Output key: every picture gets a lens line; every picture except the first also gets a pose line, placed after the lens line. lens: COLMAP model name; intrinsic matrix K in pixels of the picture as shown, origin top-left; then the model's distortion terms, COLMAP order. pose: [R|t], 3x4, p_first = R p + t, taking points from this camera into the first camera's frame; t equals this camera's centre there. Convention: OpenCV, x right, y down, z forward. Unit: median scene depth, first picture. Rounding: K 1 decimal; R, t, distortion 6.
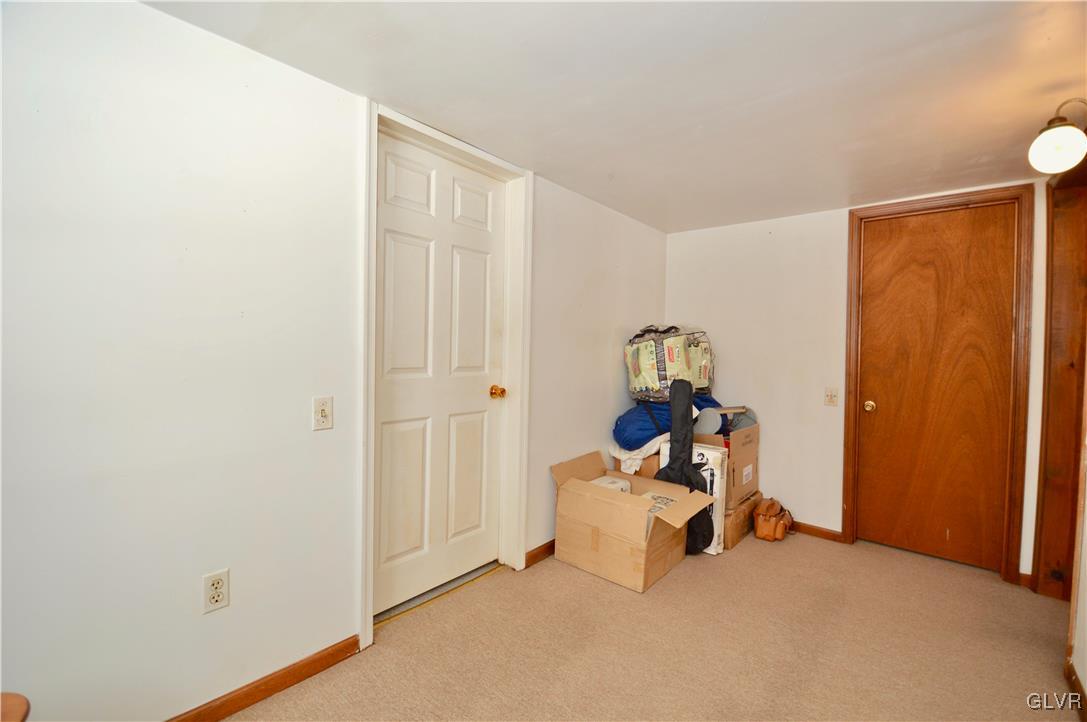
lens RADIAL K [[482.4, 0, 548.0], [0, 482.4, 358.0], [0, 0, 1]] dist [0.018536, -0.021935]
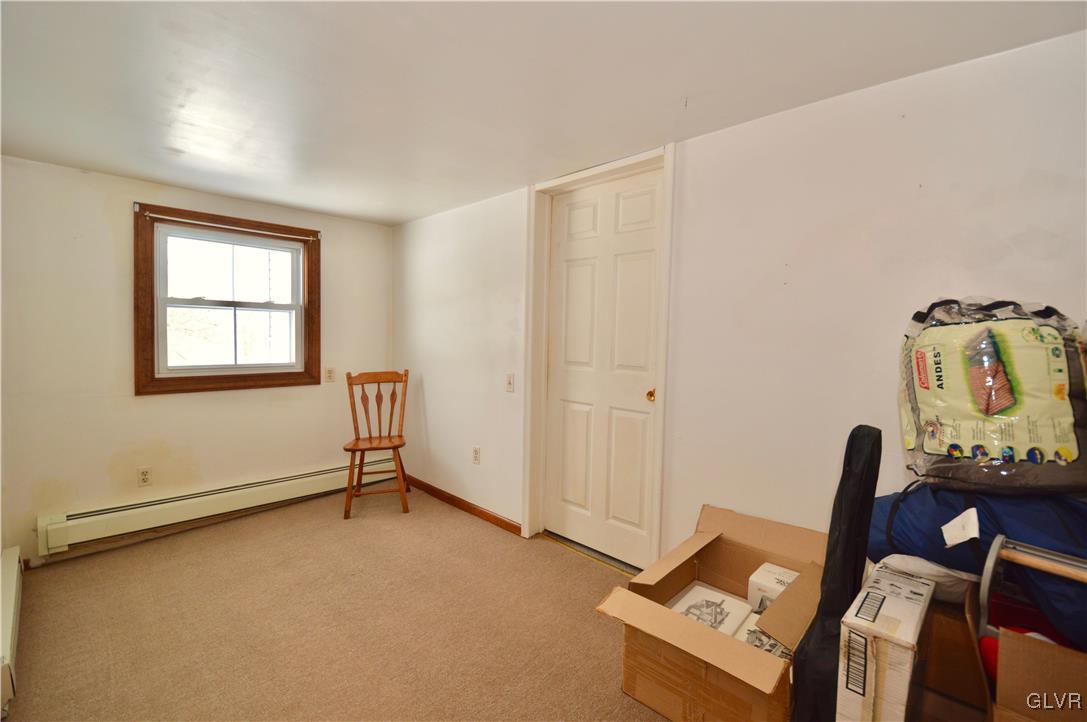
lens RADIAL K [[482.4, 0, 548.0], [0, 482.4, 358.0], [0, 0, 1]] dist [0.018536, -0.021935]
pose [[-0.091566, 0.017704, -0.995642, 1.005477], [-0.046071, 0.998696, 0.021995, -0.014131], [0.994733, 0.047885, -0.090631, 1.036793]]
